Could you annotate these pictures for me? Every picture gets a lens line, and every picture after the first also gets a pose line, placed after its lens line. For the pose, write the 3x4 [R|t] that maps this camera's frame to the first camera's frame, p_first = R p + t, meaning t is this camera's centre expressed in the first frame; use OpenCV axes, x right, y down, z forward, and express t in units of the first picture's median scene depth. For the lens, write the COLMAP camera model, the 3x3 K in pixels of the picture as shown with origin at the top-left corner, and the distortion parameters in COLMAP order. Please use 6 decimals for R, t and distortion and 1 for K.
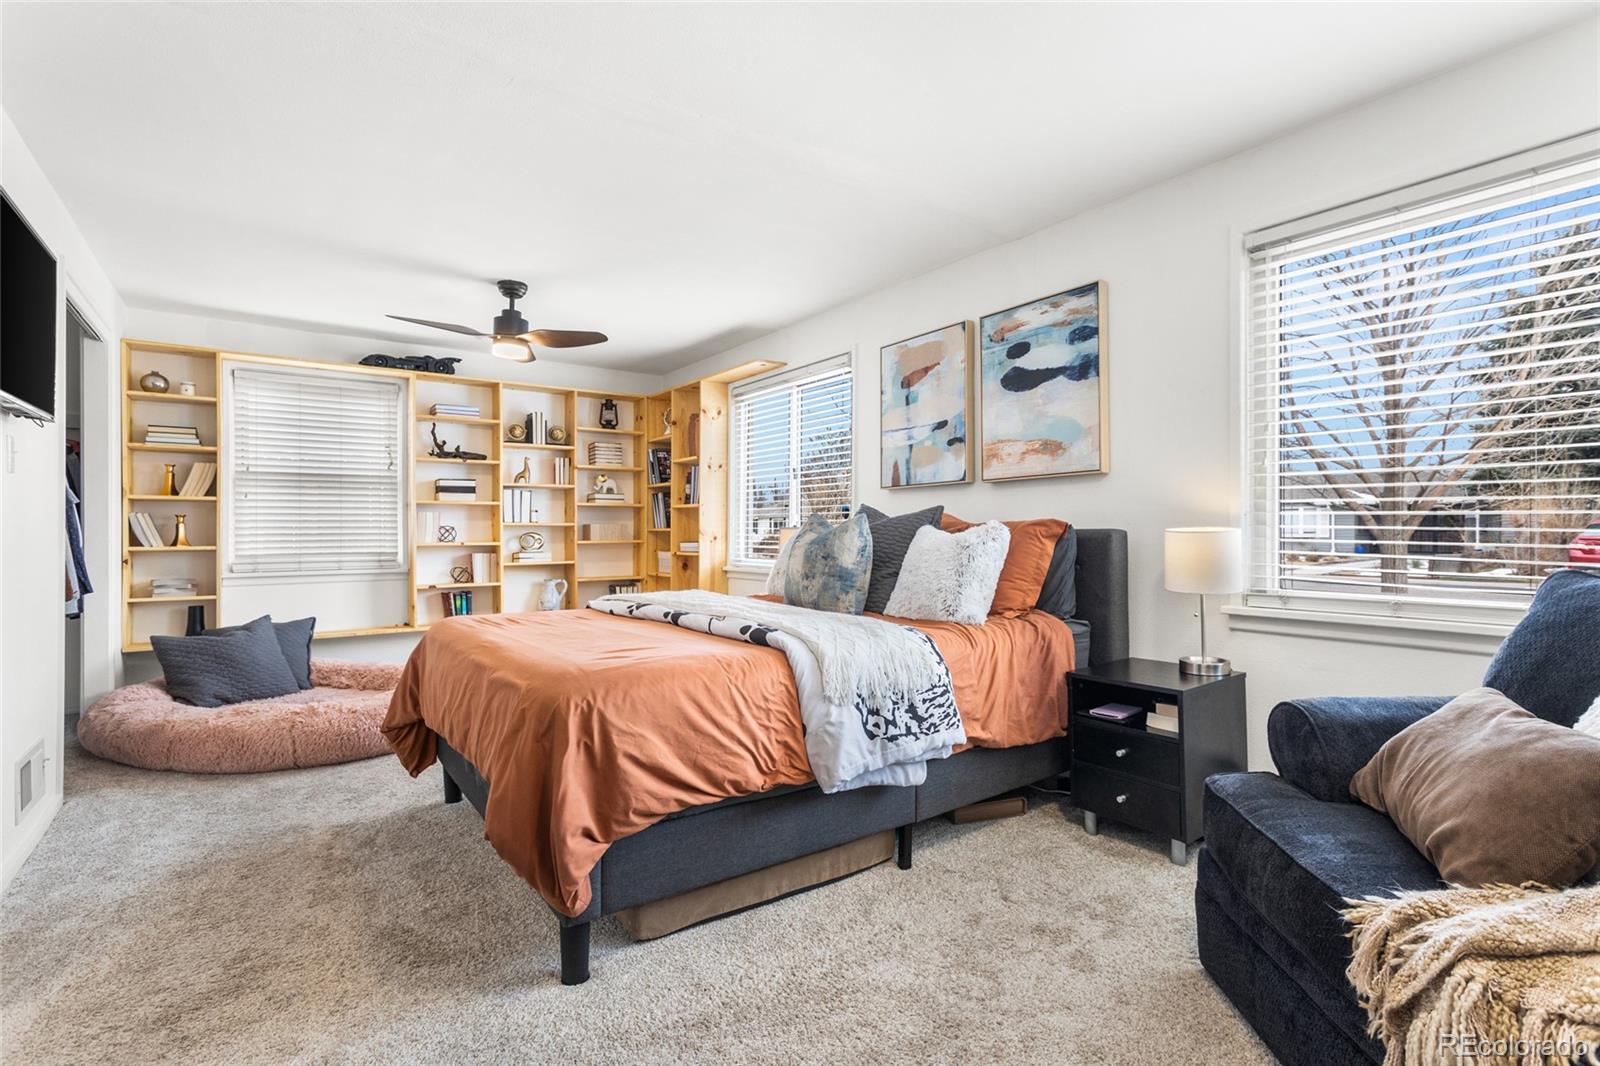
lens RADIAL K [[772.3, 0, 801.0], [0, 772.3, 530.2], [0, 0, 1]] dist [0.006028, 0.002279]
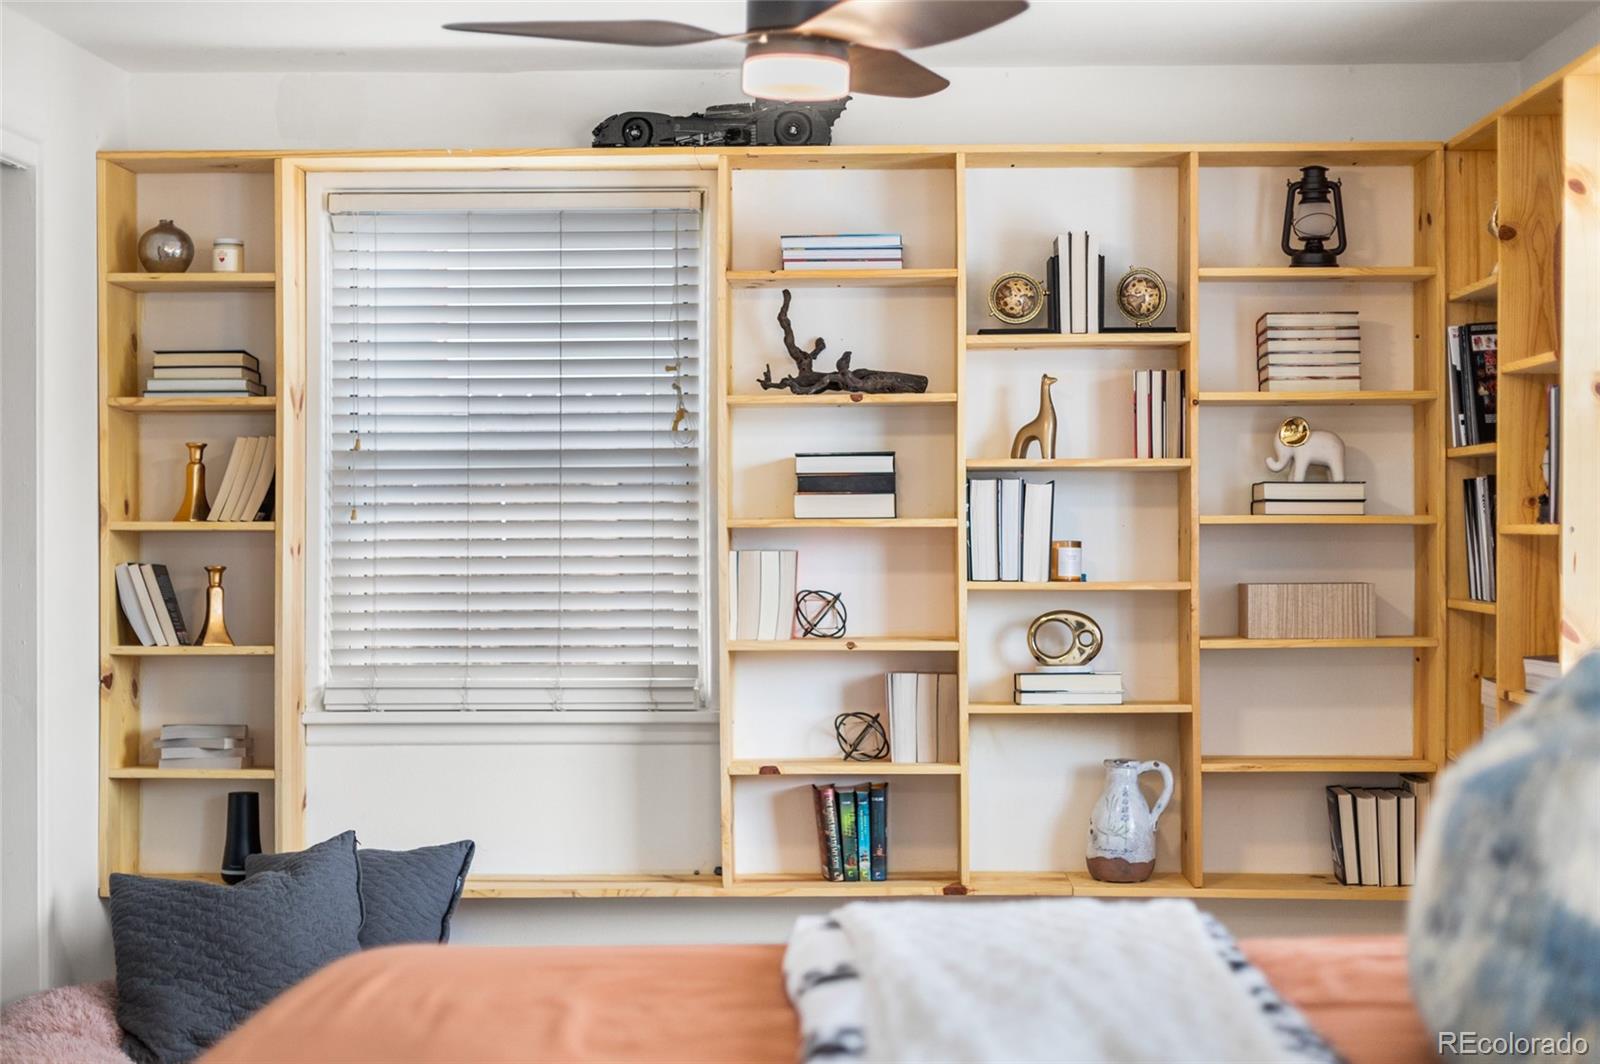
lens RADIAL K [[2382.9, 0, 792.7], [0, 2382.9, 507.6], [0, 0, 1]] dist [-0.004135, 0.000000]
pose [[0.795274, -0.003881, -0.606238, 0.198084], [0.002612, 0.999992, -0.002975, -0.046394], [0.606245, 0.000783, 0.795278, 0.191425]]
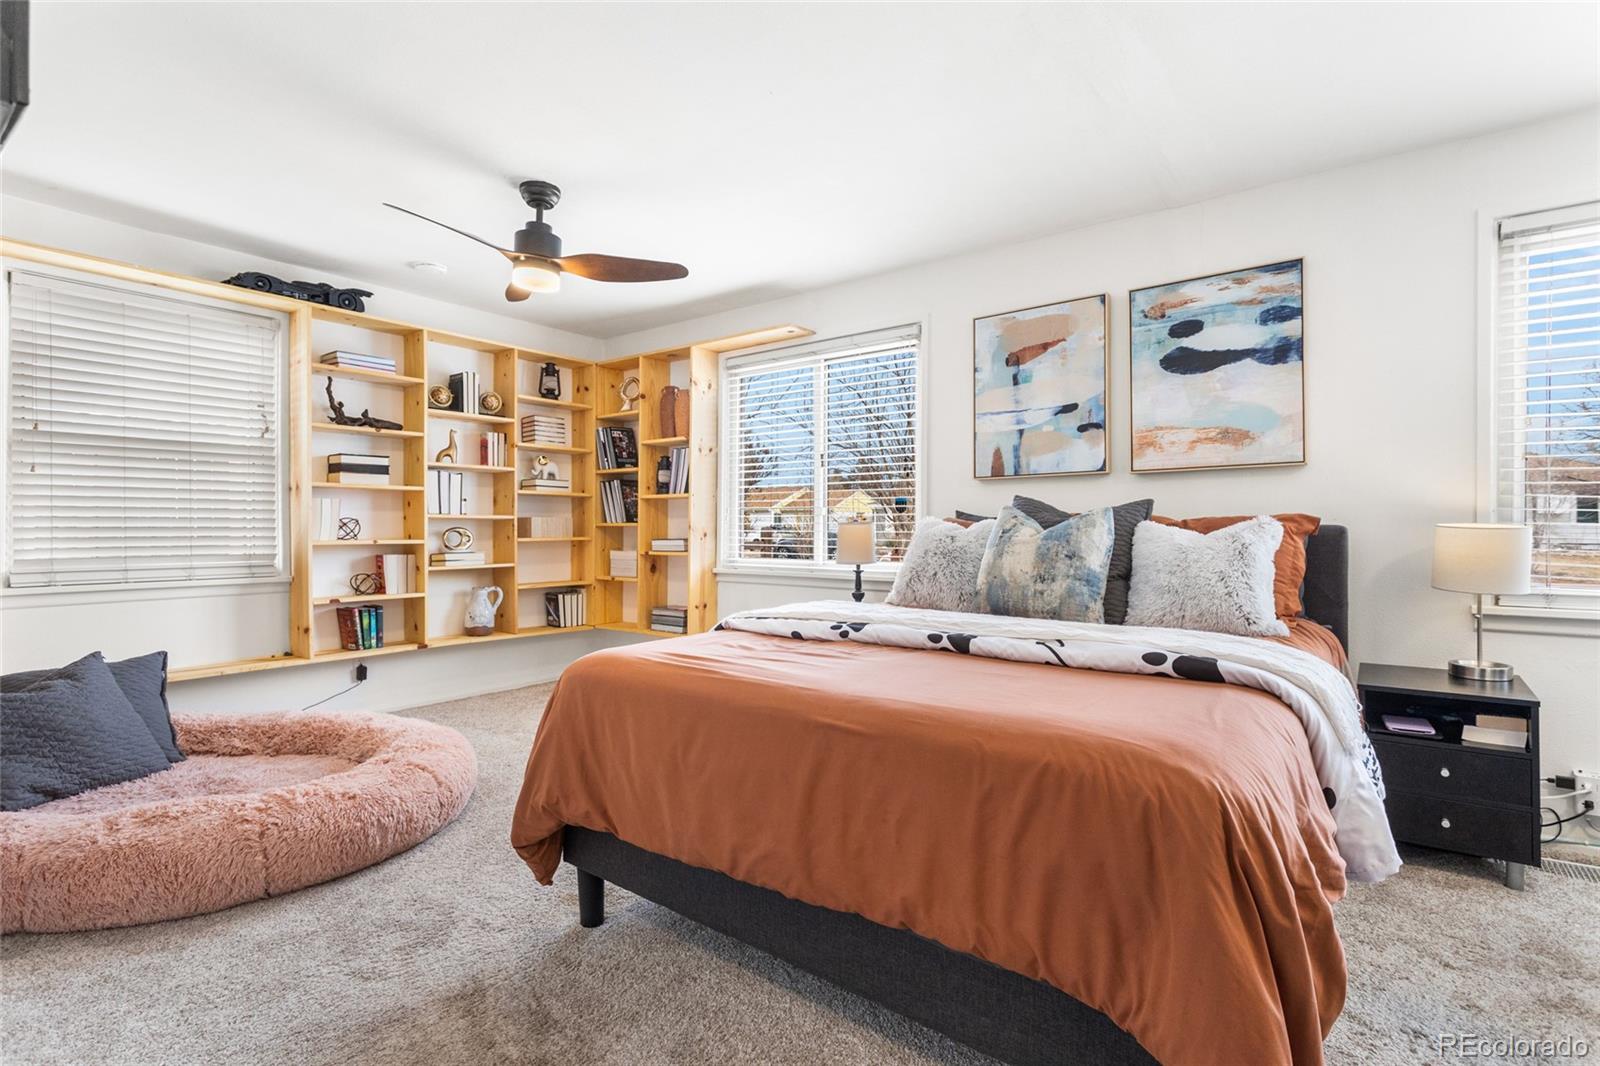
lens RADIAL K [[772.3, 0, 804.3], [0, 772.3, 529.8], [0, 0, 1]] dist [0.006028, 0.002279]
pose [[0.953713, 0.003285, 0.300700, -0.315214], [-0.004086, 0.999990, 0.002037, 0.003109], [-0.300690, -0.003172, 0.953717, 0.197665]]
